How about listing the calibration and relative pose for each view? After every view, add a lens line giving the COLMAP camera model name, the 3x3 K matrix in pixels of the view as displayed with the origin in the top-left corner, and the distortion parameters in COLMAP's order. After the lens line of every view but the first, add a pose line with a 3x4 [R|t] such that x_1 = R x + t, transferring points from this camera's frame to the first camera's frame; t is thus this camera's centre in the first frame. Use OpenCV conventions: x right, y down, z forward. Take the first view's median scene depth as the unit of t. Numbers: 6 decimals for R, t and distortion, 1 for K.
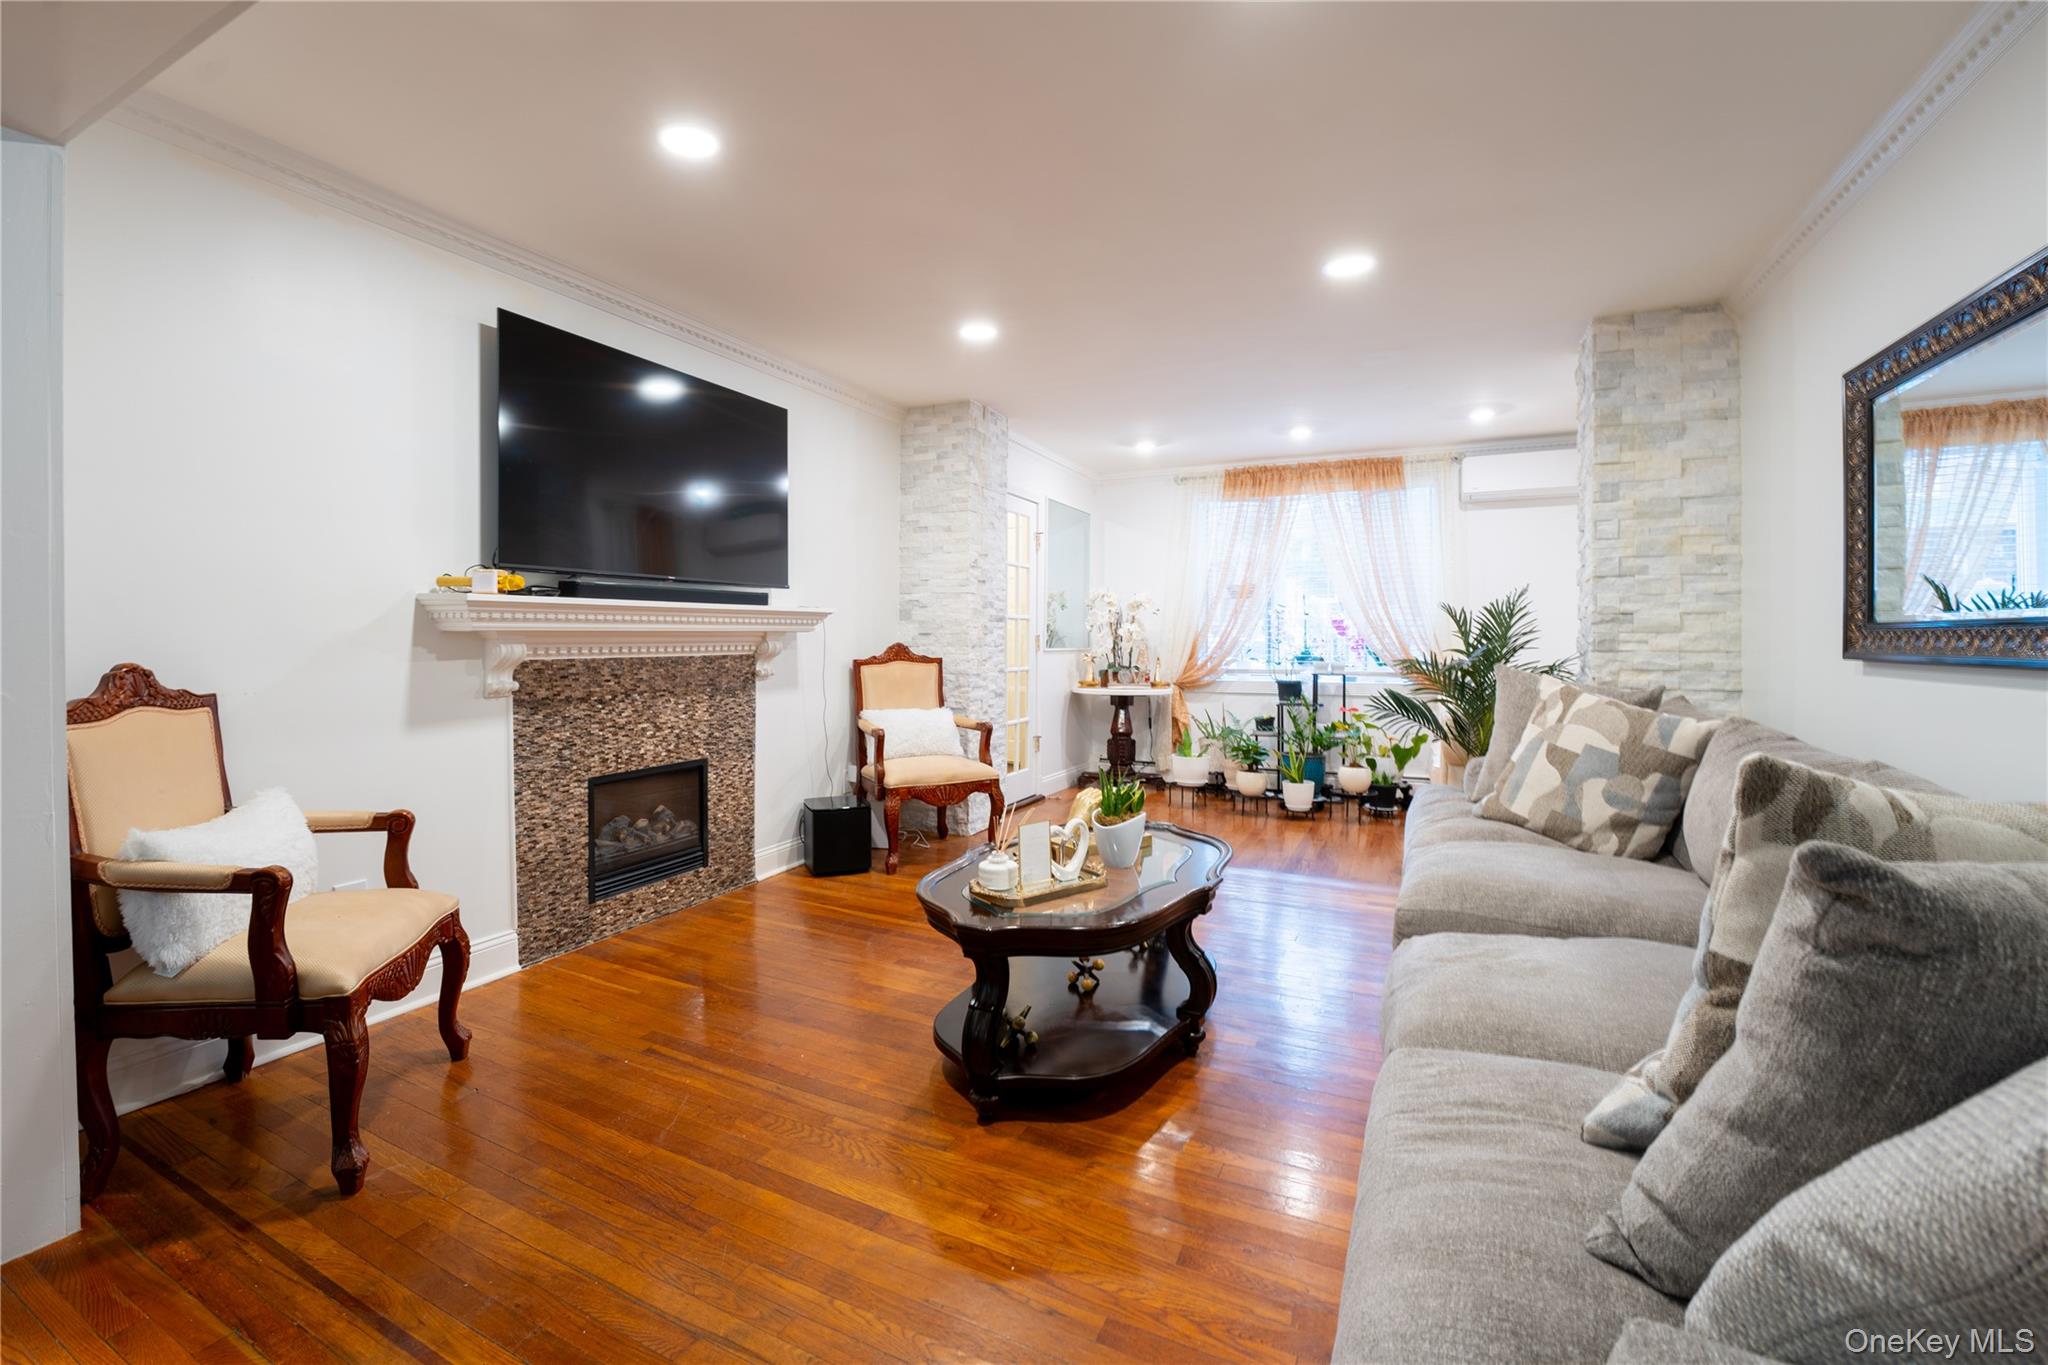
lens RADIAL K [[822.0, 0, 1085.4], [0, 822.0, 640.9], [0, 0, 1]] dist [0.000775, 0.000065]
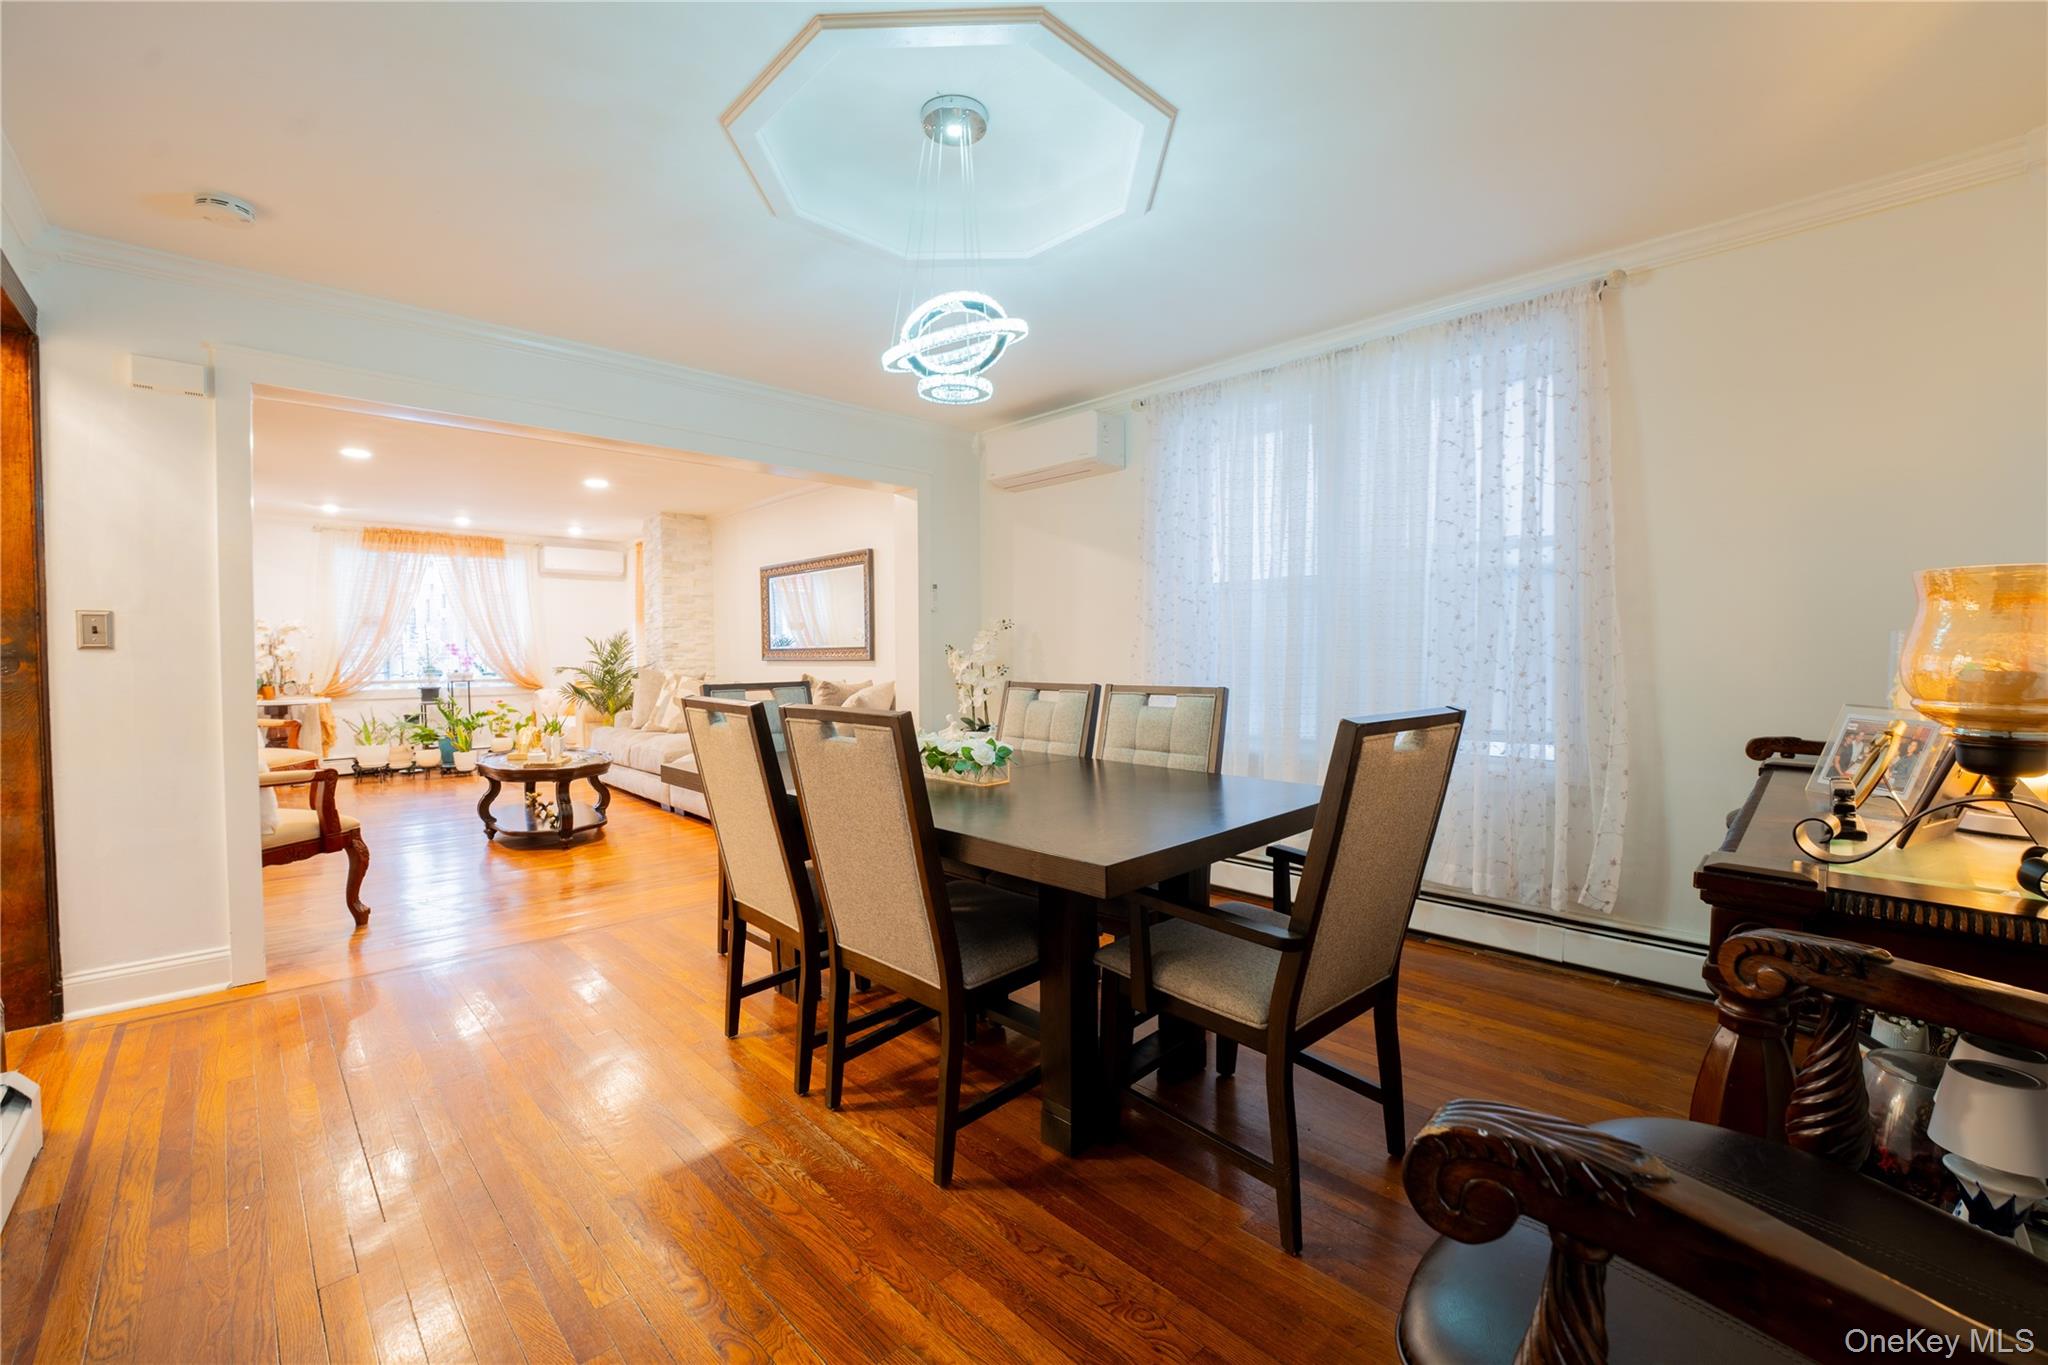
lens RADIAL K [[822.0, 0, 1027.6], [0, 822.0, 681.2], [0, 0, 1]] dist [0.000775, 0.000065]
pose [[0.331107, -0.031372, 0.943071, -0.789379], [0.012818, 0.999504, 0.028749, 0.011672], [-0.943506, 0.002570, 0.331346, -0.458057]]
